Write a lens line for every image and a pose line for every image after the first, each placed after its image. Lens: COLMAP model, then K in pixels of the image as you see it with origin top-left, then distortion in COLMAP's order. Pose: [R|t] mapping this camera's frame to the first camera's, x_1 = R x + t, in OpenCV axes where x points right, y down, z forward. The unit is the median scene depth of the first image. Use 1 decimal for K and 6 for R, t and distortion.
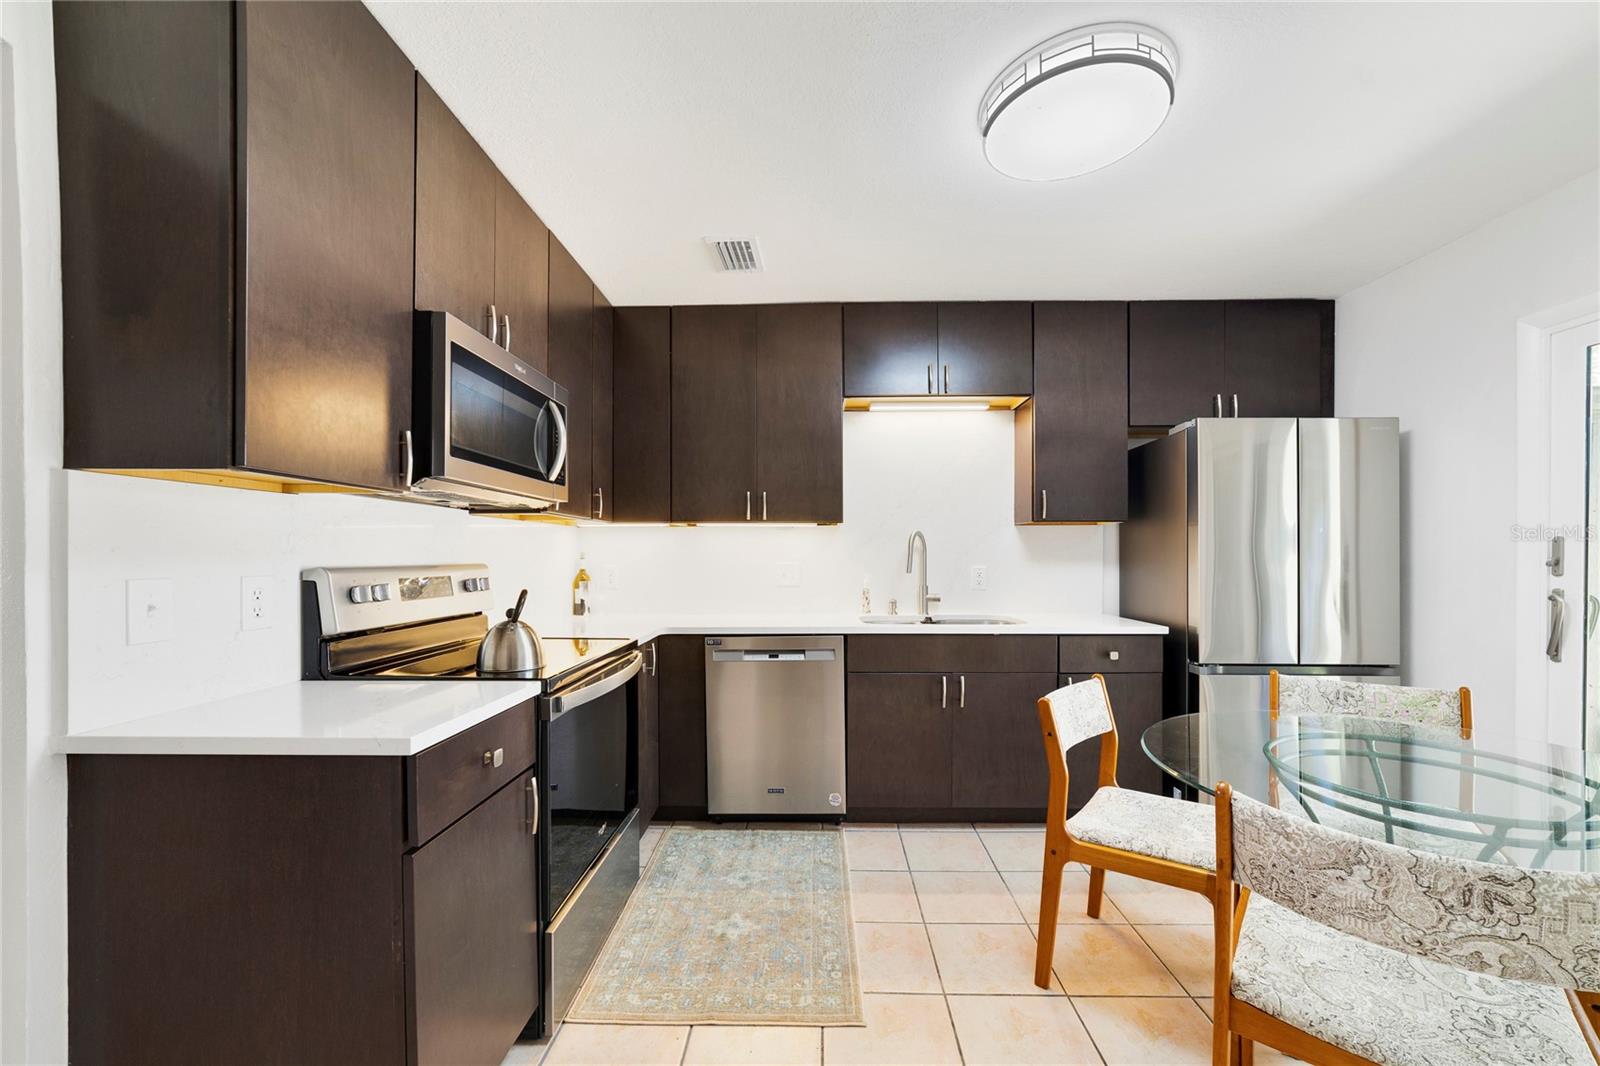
lens RADIAL K [[613.7, 0, 794.4], [0, 613.7, 546.7], [0, 0, 1]] dist [-0.015642, 0.001124]
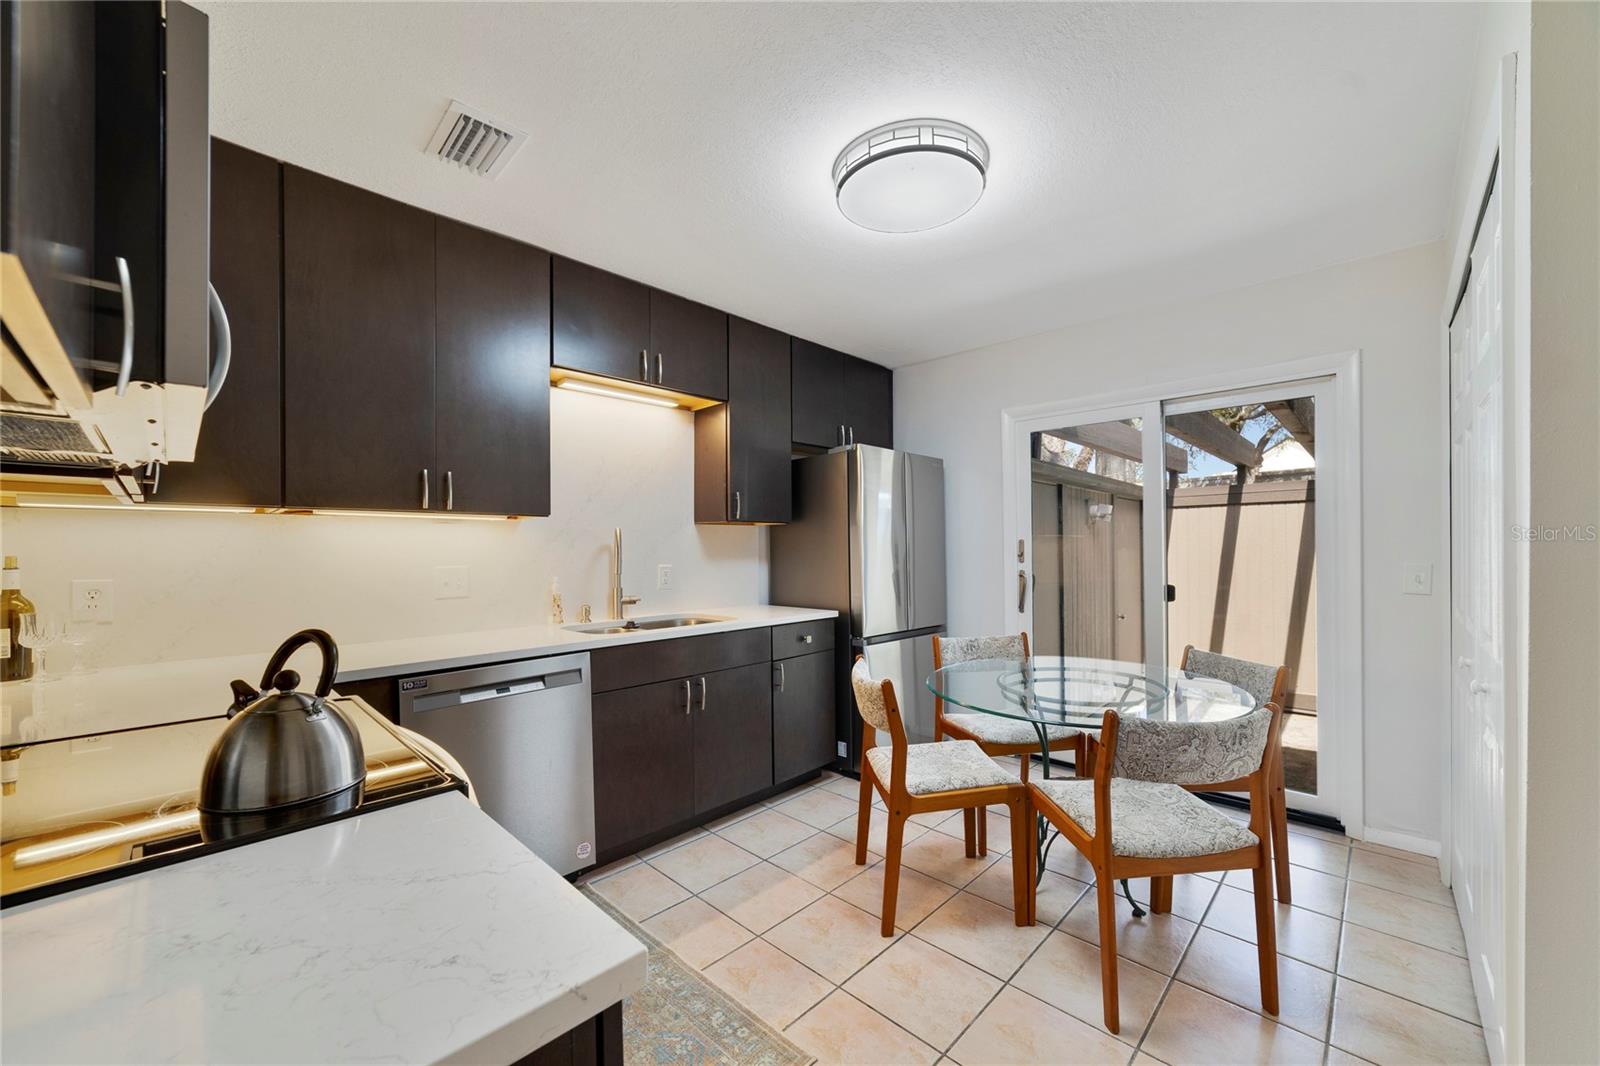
lens RADIAL K [[613.7, 0, 793.1], [0, 613.7, 538.9], [0, 0, 1]] dist [-0.015642, 0.001124]
pose [[0.679095, 0.006962, 0.734017, -0.347504], [0.000538, 0.999950, -0.009983, -0.000648], [-0.734050, 0.007174, 0.679058, 0.226649]]
